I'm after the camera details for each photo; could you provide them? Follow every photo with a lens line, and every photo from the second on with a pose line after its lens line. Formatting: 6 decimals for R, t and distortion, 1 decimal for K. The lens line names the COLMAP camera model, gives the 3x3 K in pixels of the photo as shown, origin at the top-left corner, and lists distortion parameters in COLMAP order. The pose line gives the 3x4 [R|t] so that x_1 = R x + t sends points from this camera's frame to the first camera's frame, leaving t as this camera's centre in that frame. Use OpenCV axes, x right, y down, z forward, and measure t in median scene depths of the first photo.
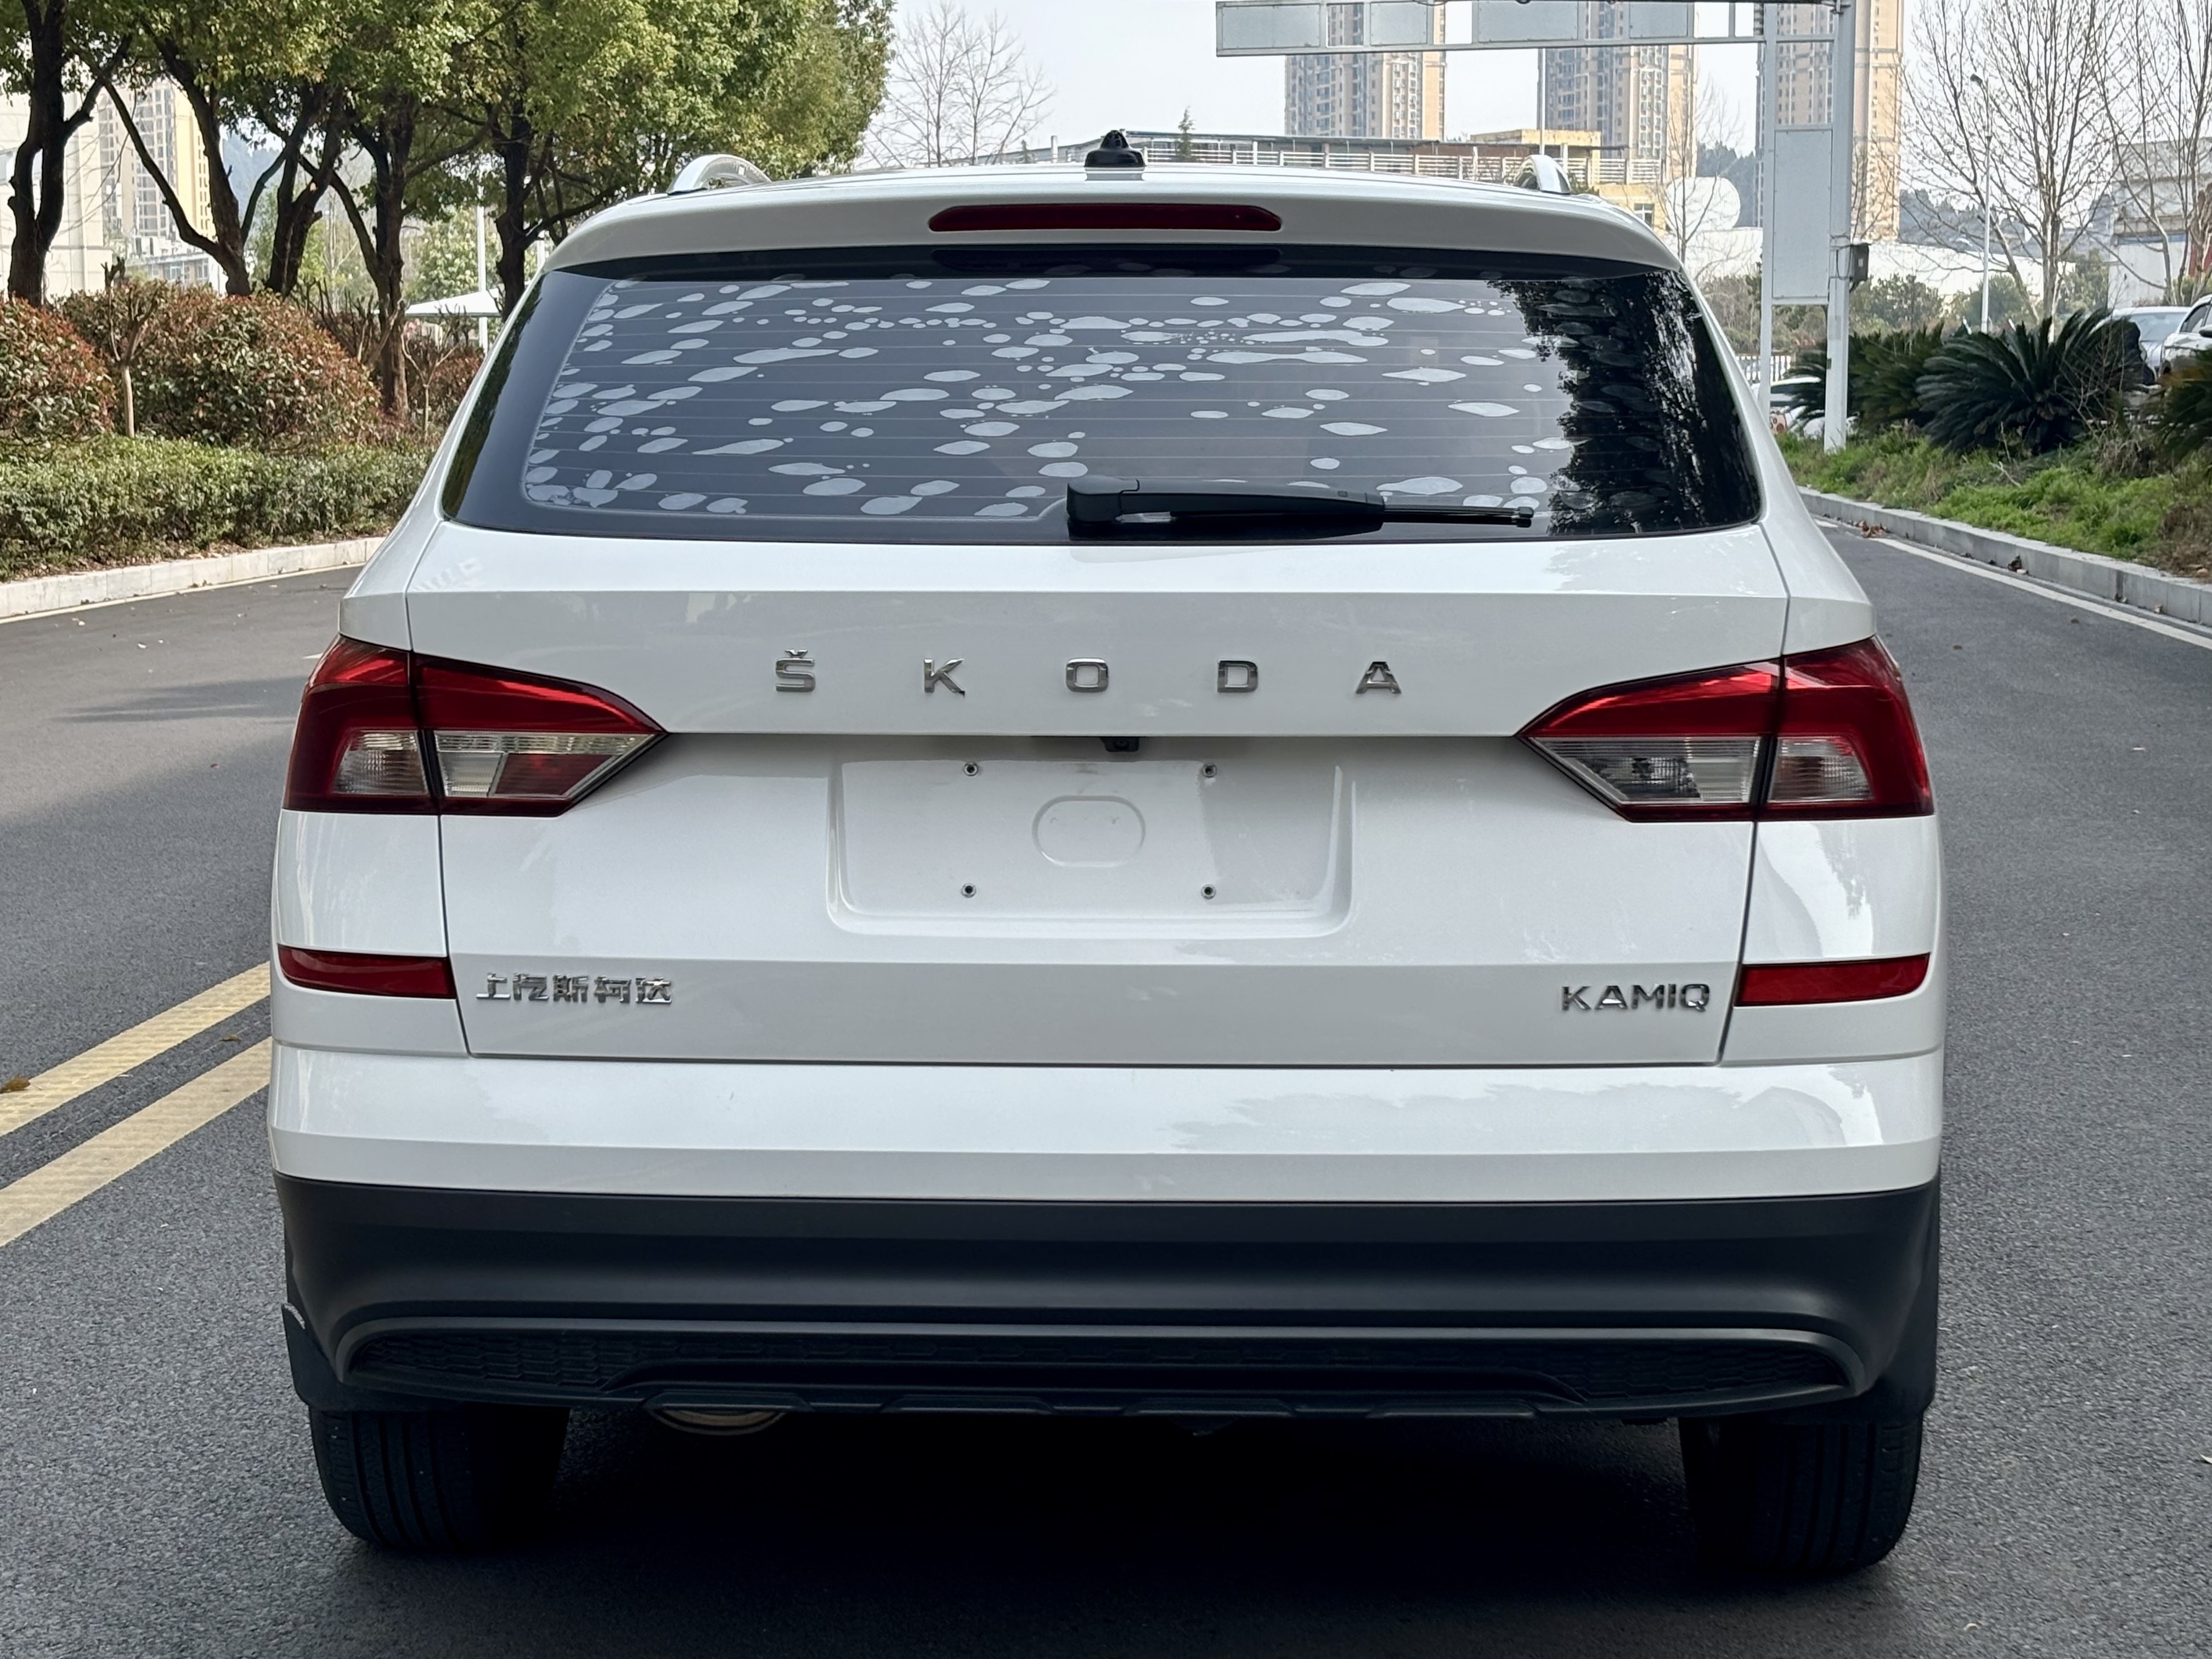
lens RADIAL K [[3960.9, 0, 1106.0], [0, 3960.9, 829.5], [0, 0, 1]] dist [0.356037, -1.730654]
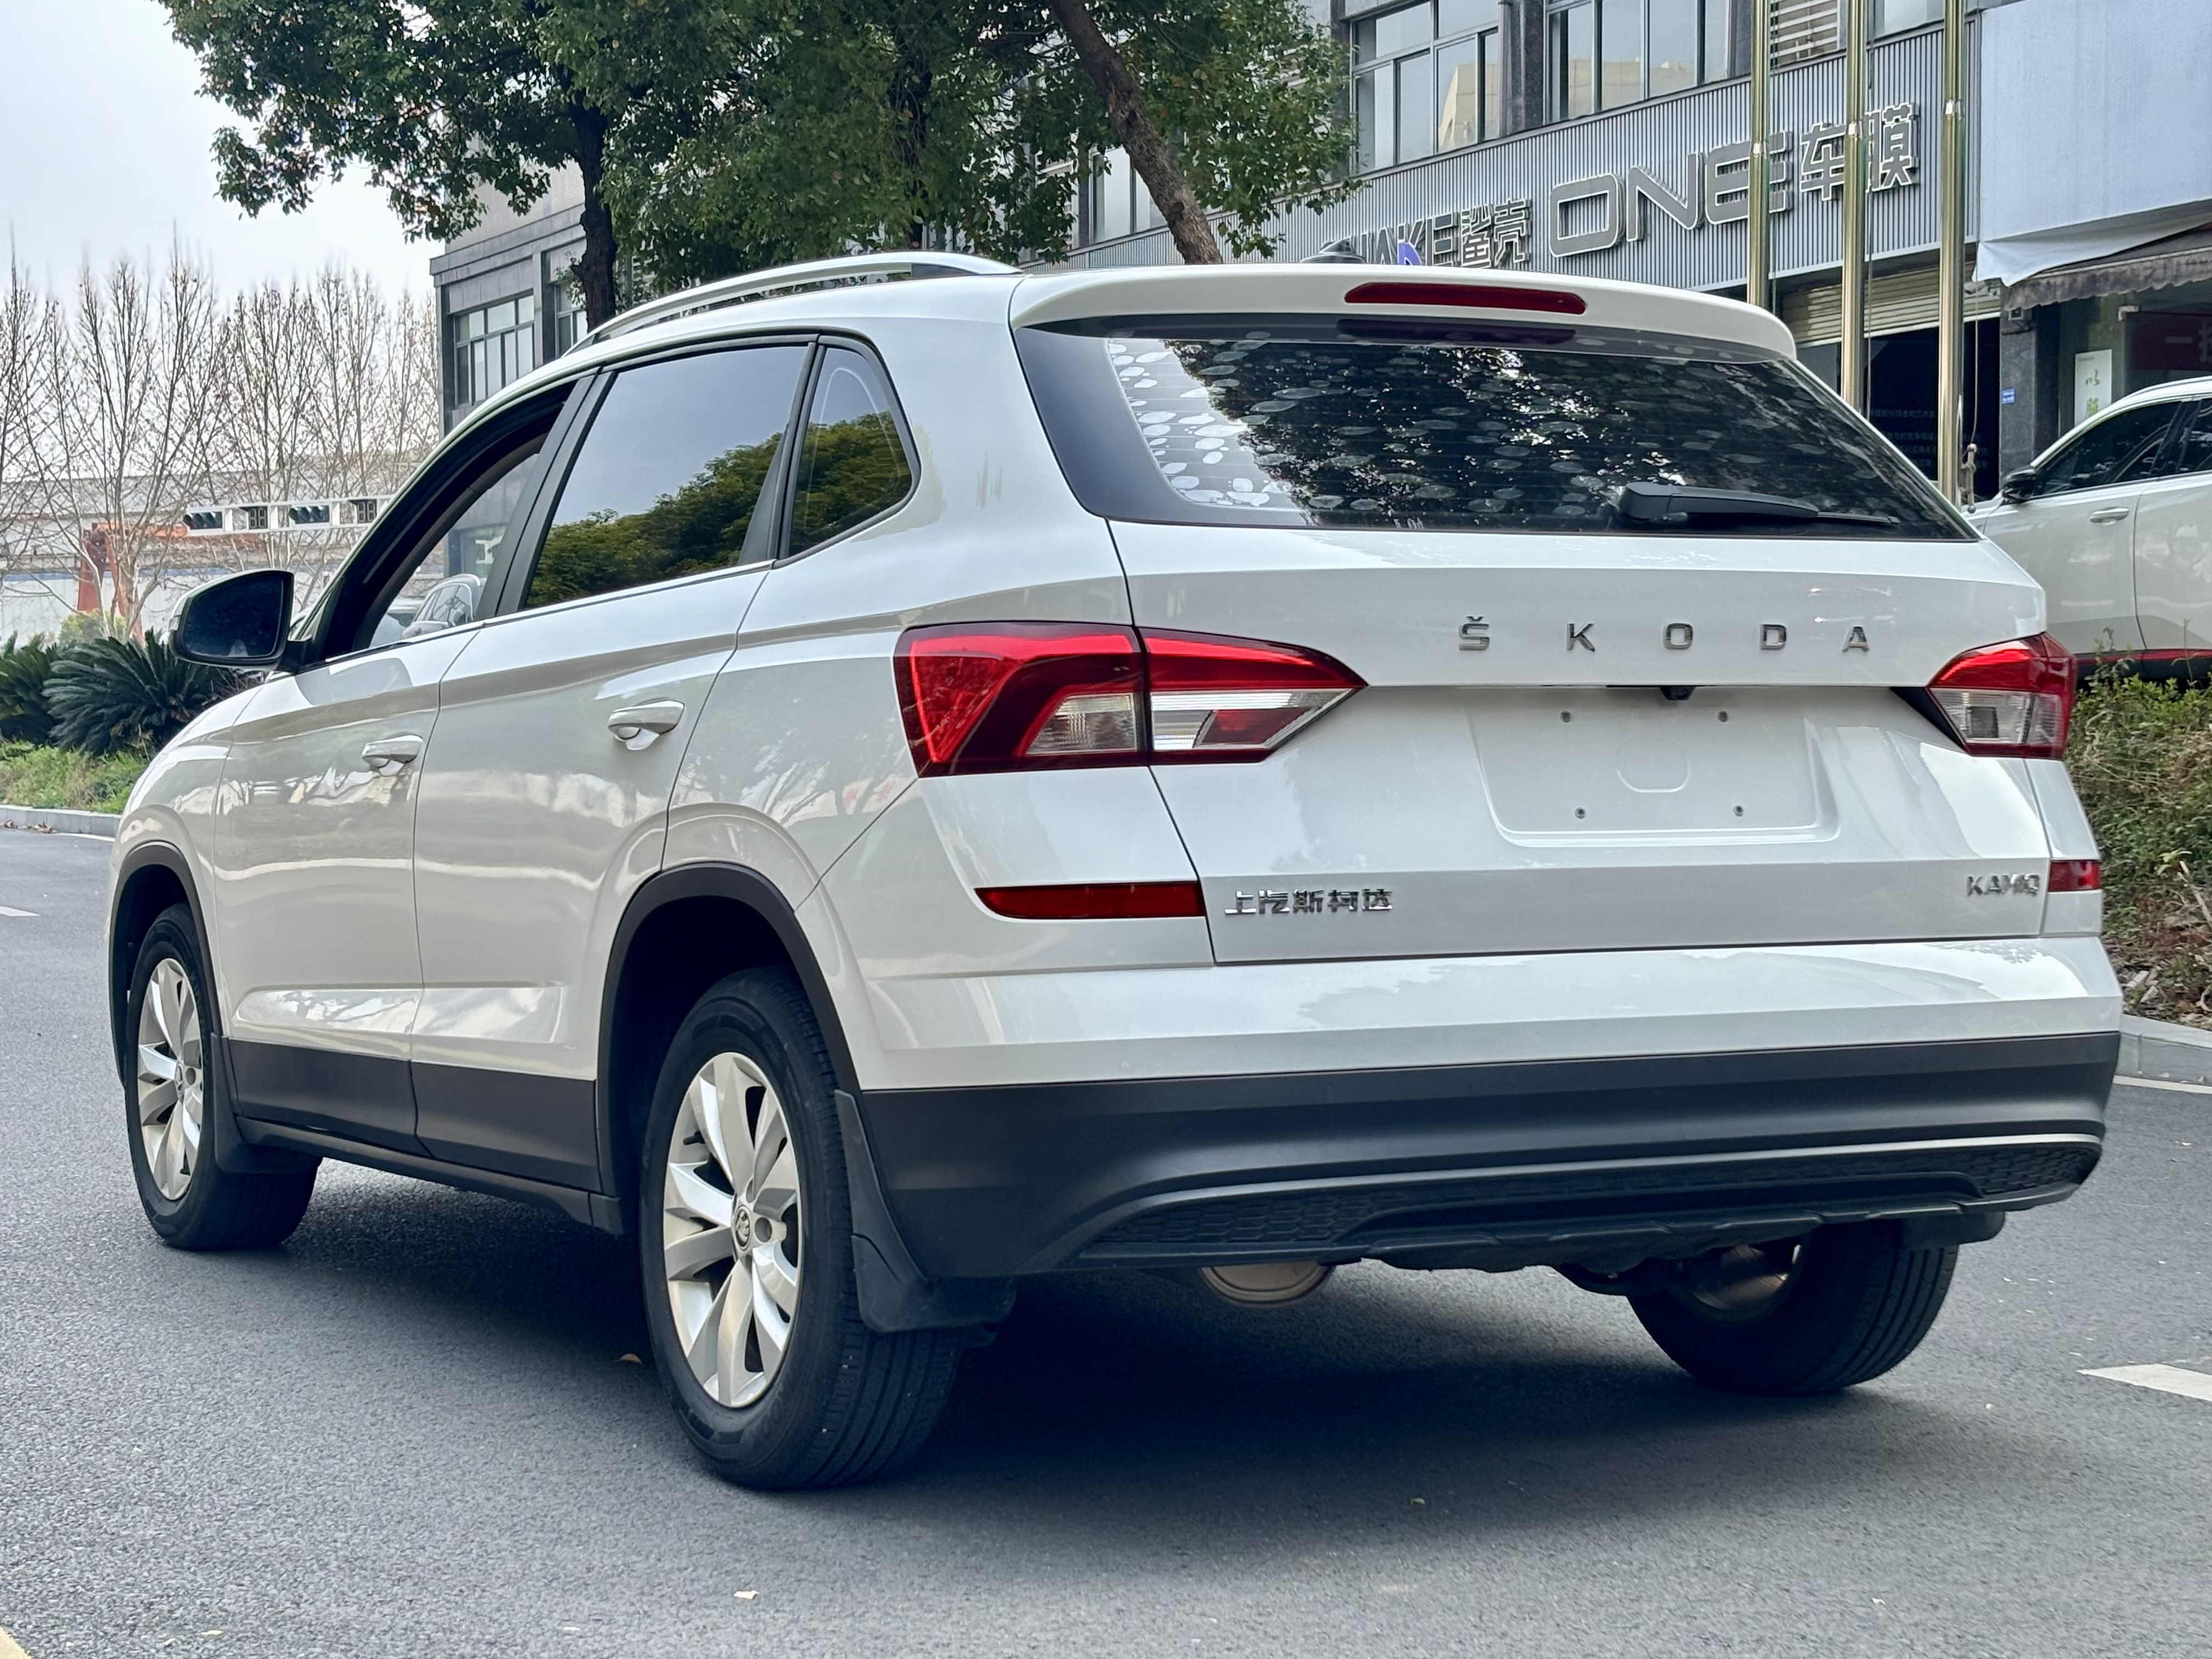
lens RADIAL K [[3960.9, 0, 1106.0], [0, 3960.9, 829.5], [0, 0, 1]] dist [0.356037, -1.730654]
pose [[0.857236, -0.015419, 0.514693, -0.787337], [0.059814, 0.995767, -0.069791, 0.096565], [-0.511438, 0.090614, 0.854529, 0.016830]]
